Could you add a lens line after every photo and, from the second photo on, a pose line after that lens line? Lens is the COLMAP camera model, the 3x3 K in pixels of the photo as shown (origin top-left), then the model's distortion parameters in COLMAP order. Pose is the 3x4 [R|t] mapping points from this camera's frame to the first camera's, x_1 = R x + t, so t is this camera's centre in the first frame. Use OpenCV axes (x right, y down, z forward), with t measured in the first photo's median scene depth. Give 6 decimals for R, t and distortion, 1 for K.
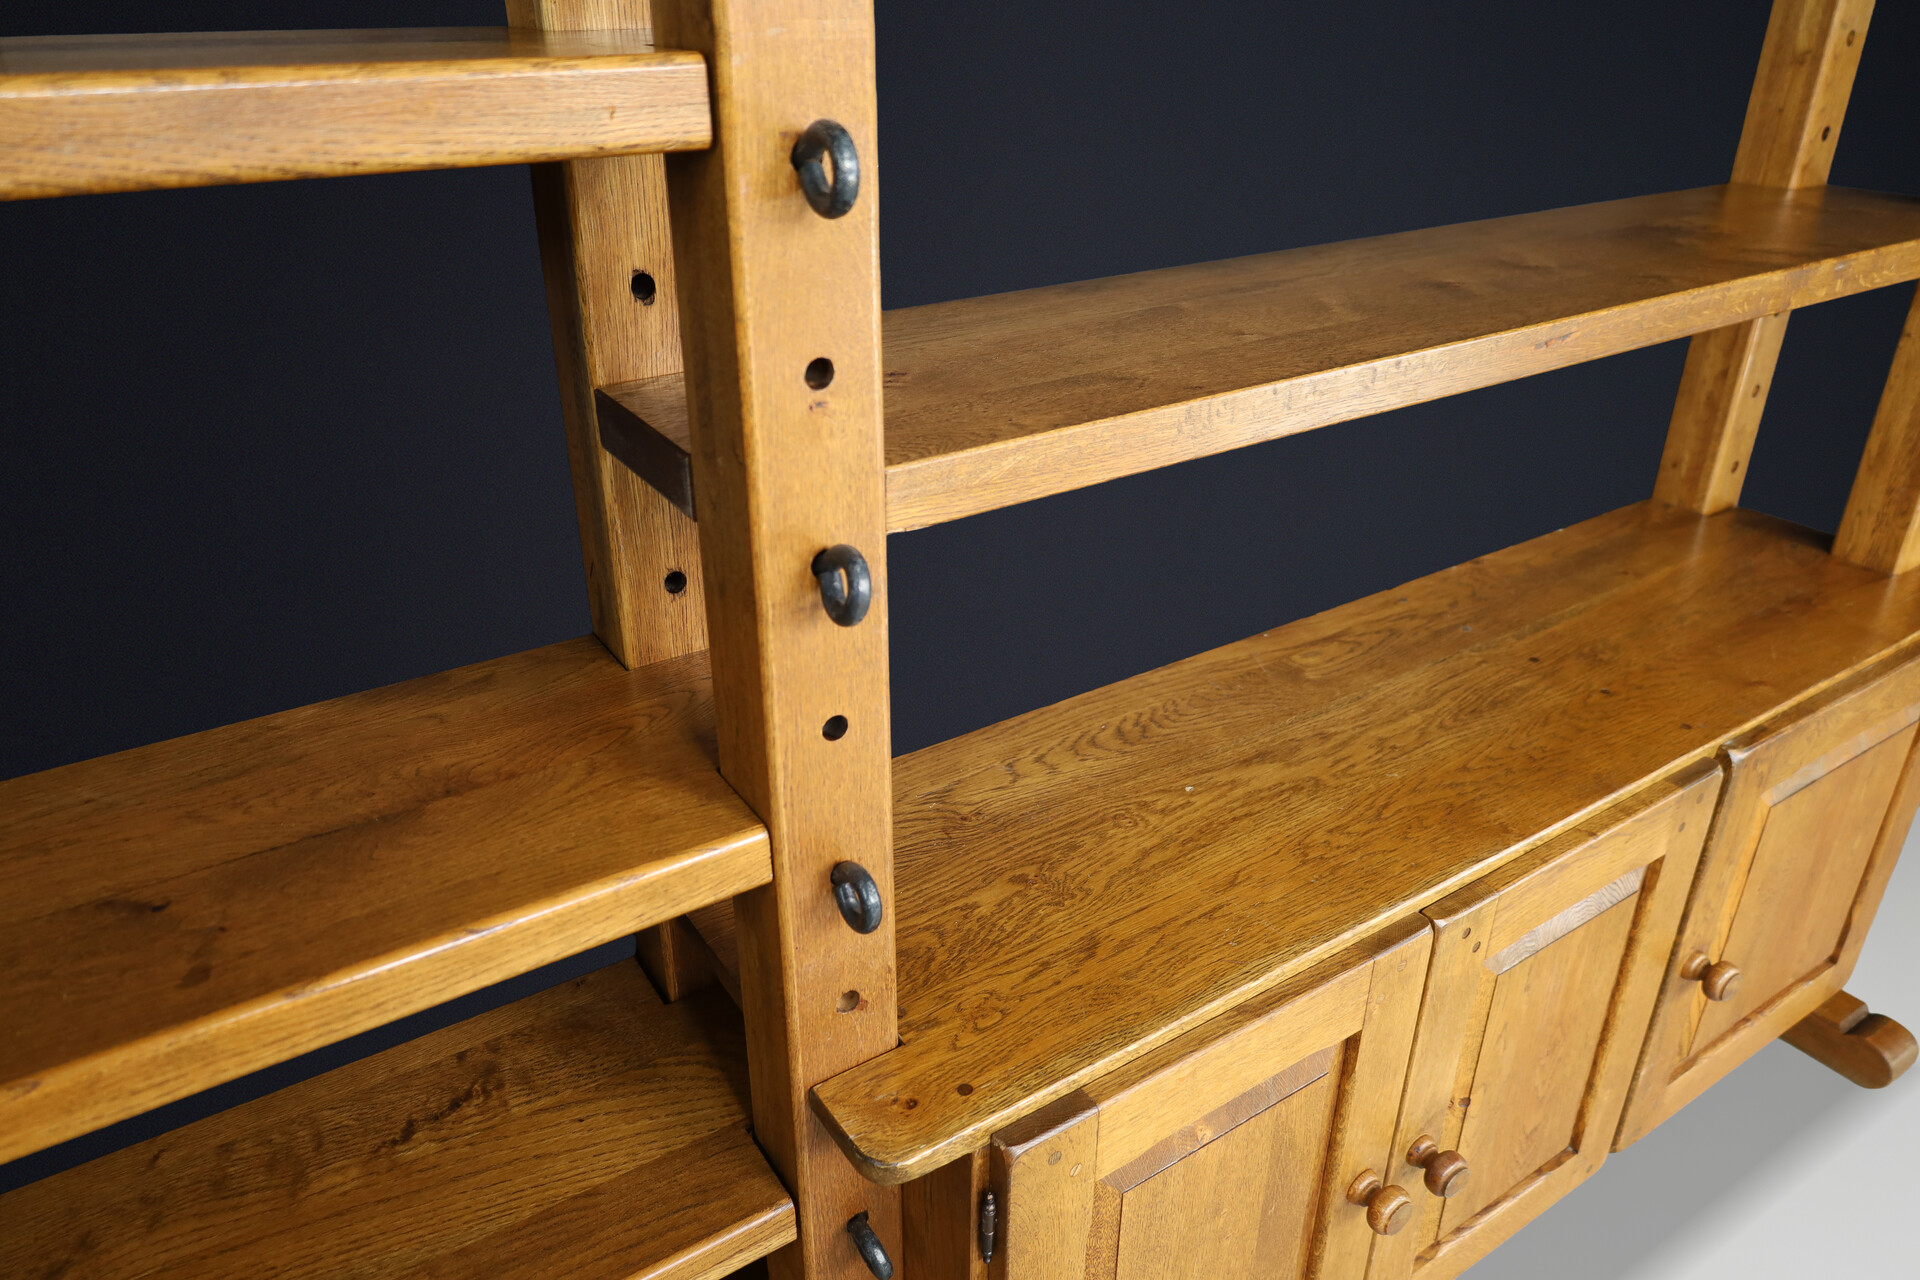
lens RADIAL K [[1329.1, 0, 959.5], [0, 1329.1, 630.5], [0, 0, 1]] dist [0.004835, -0.001796]
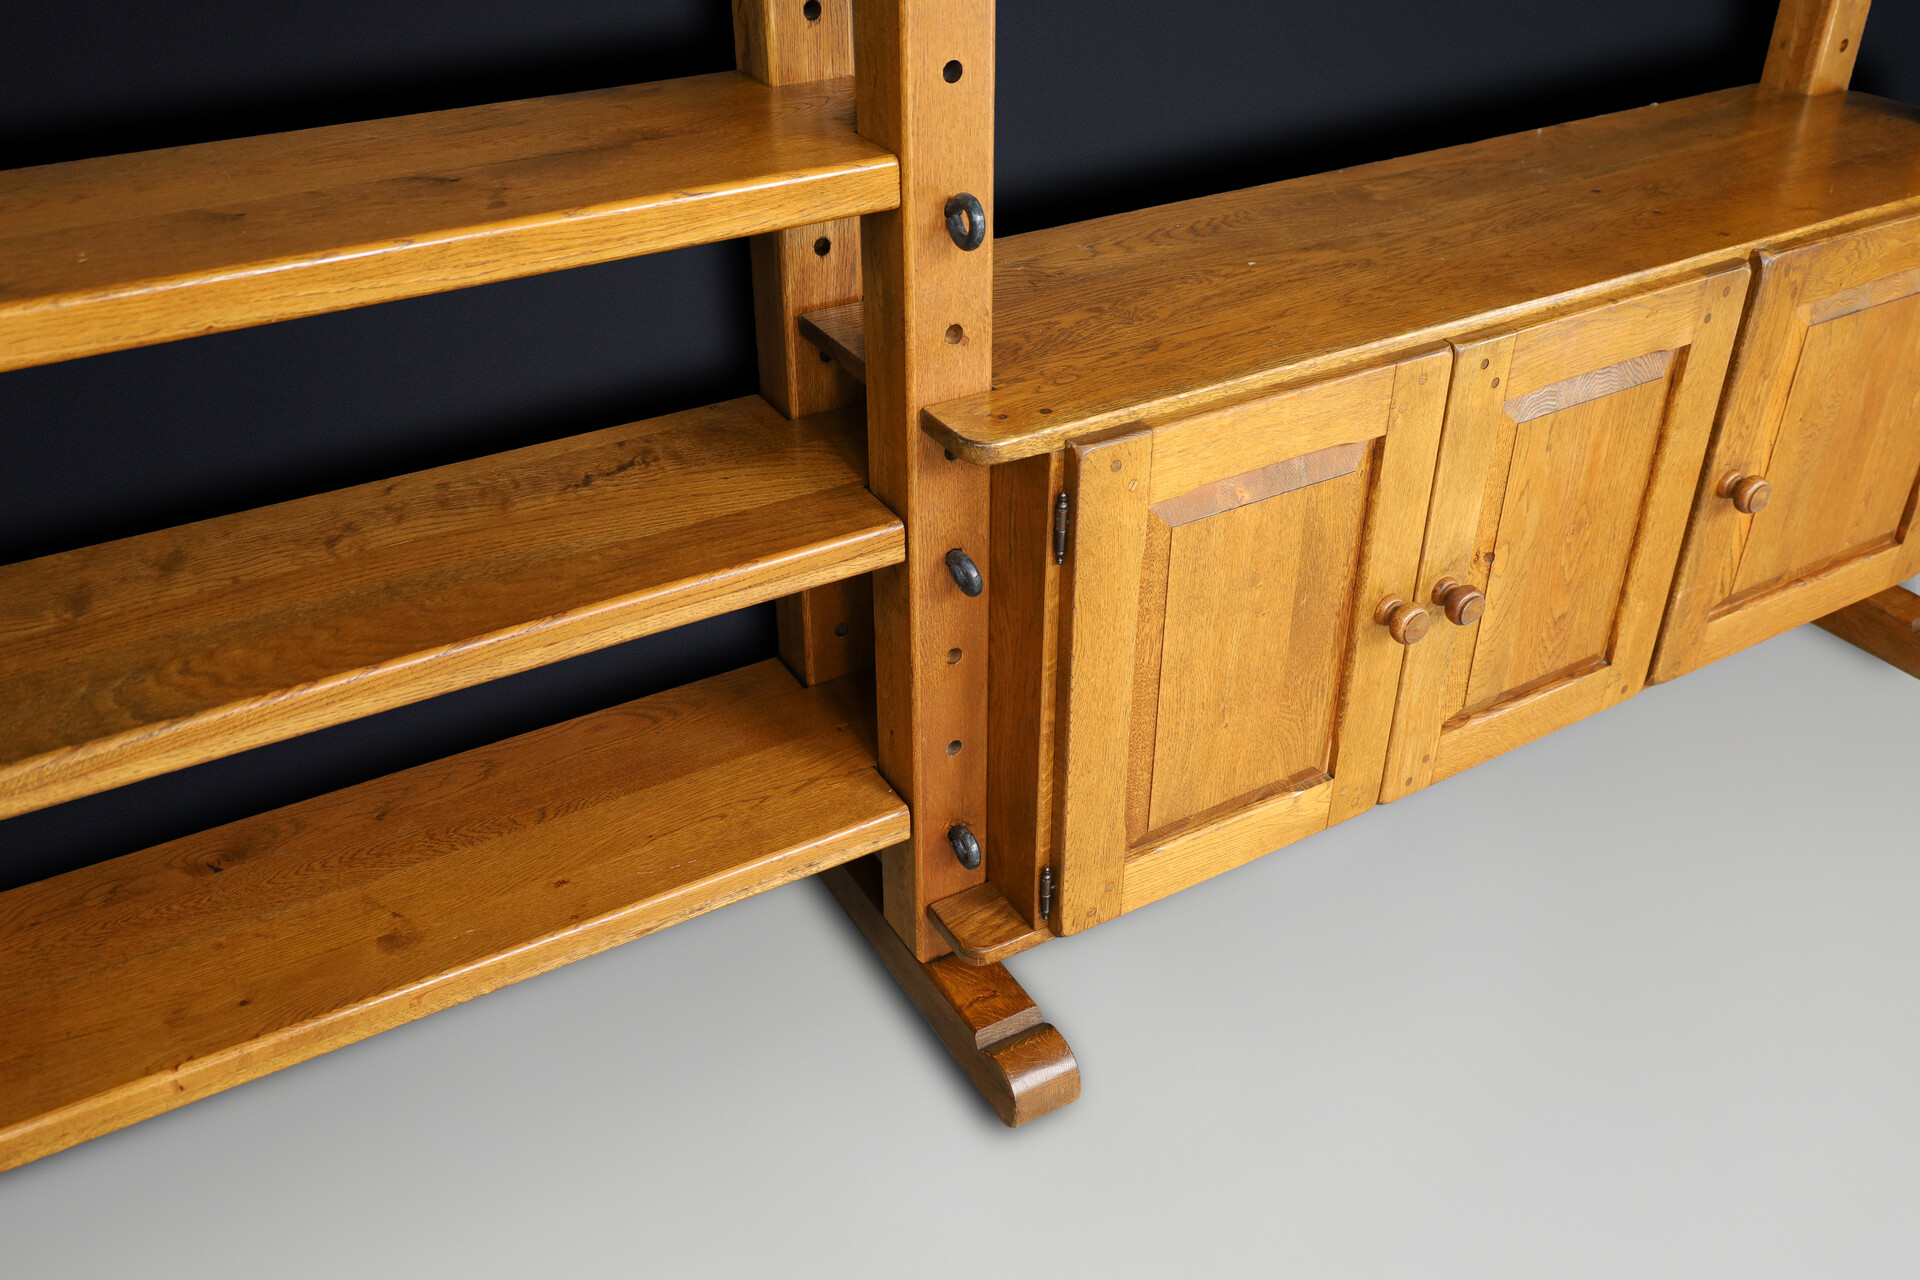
lens RADIAL K [[1654.0, 0, 960.0], [0, 1654.0, 640.0], [0, 0, 1]] dist [-0.000589, 0.004560]
pose [[0.998688, 0.025552, -0.044381, -0.001272], [-0.020864, 0.994457, 0.103055, 0.319048], [0.046768, -0.101994, 0.993685, -0.451344]]
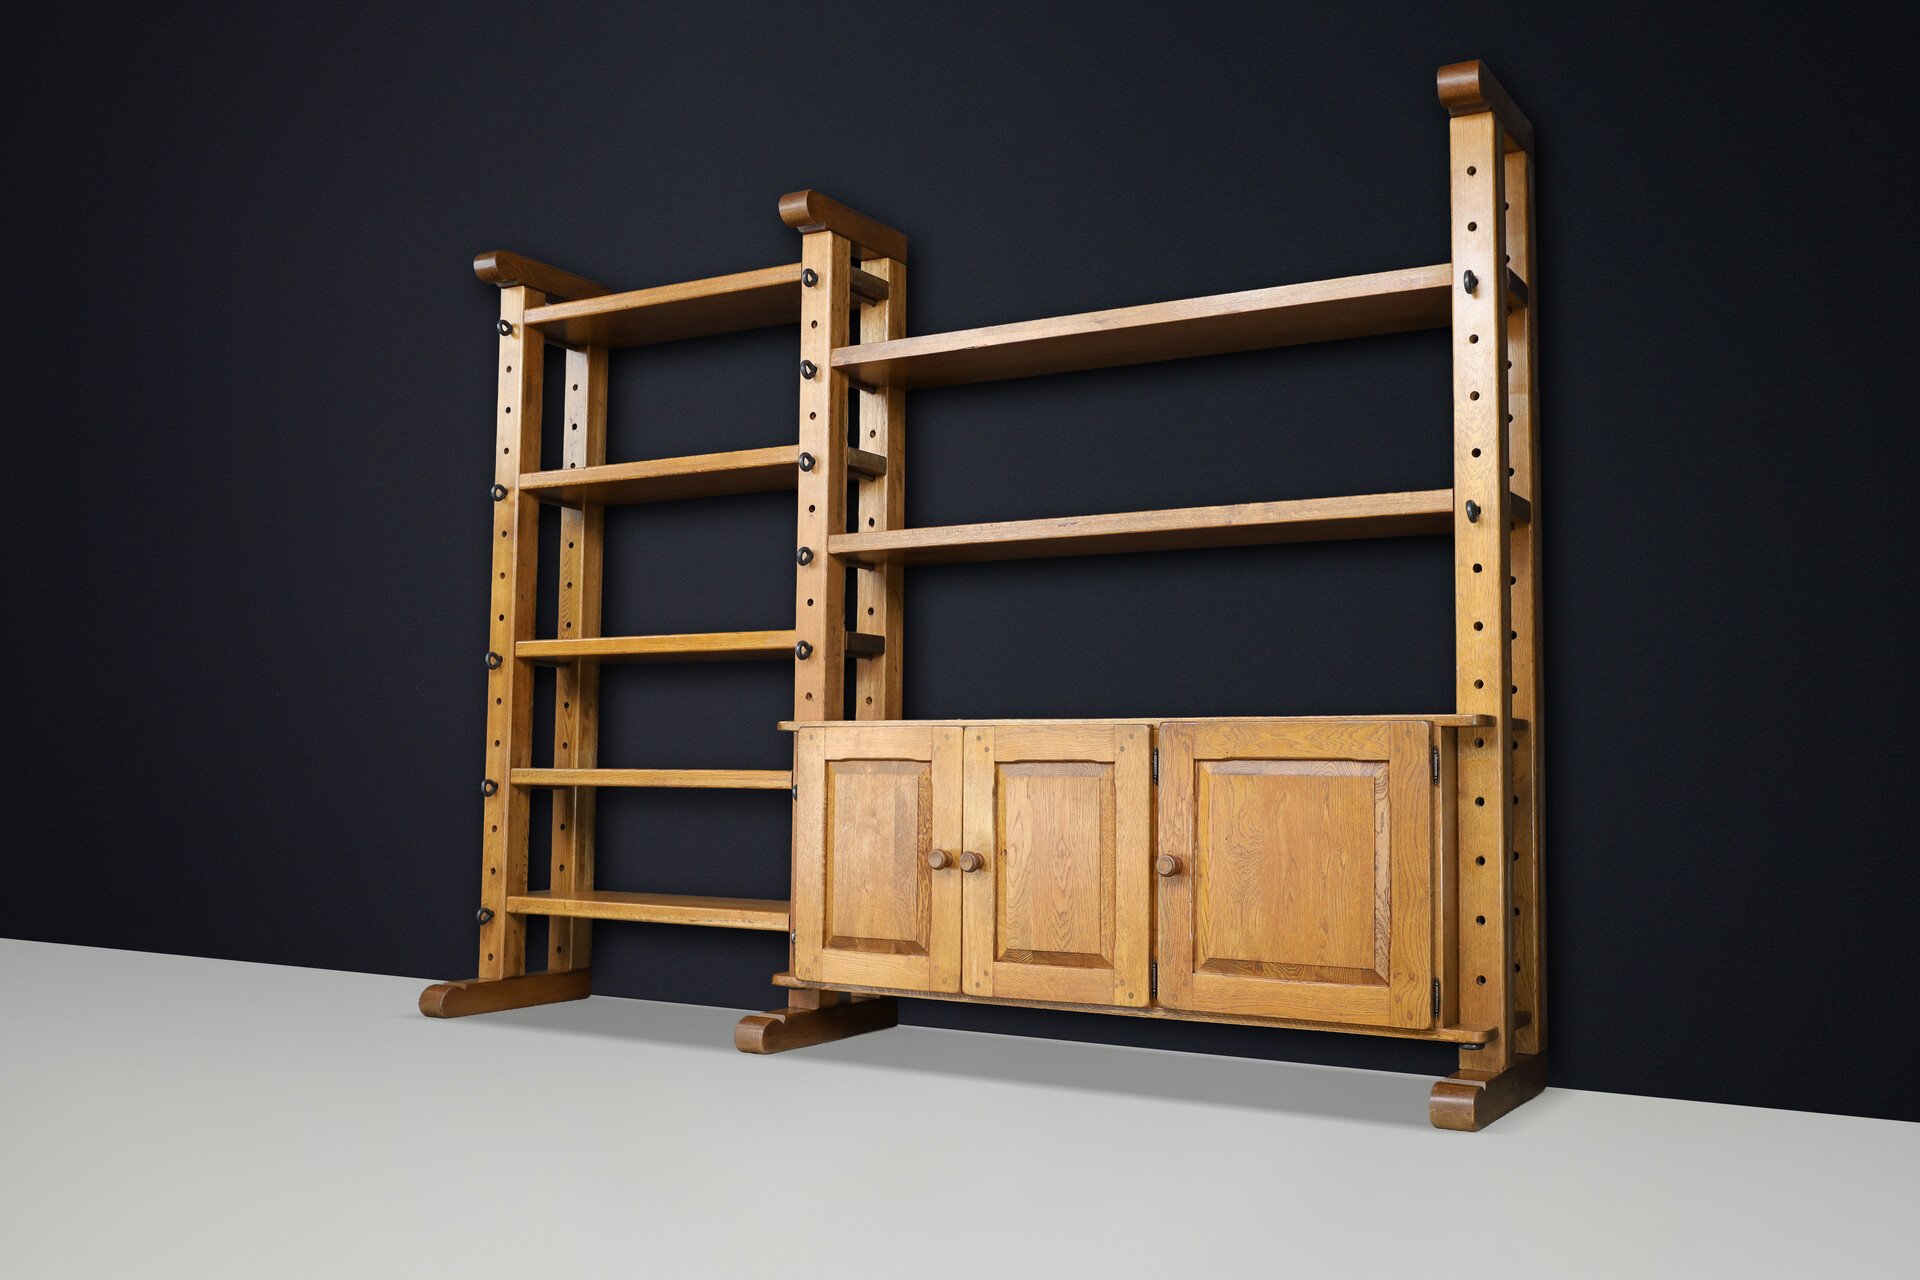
lens RADIAL K [[1790.1, 0, 960.0], [0, 1790.1, 640.0], [0, 0, 1]] dist [-0.005230, -0.002924]
pose [[0.430877, -0.062083, -0.900273, 3.312979], [-0.417625, 0.870650, -0.259918, 0.930334], [0.799959, 0.487969, 0.349216, -0.279424]]
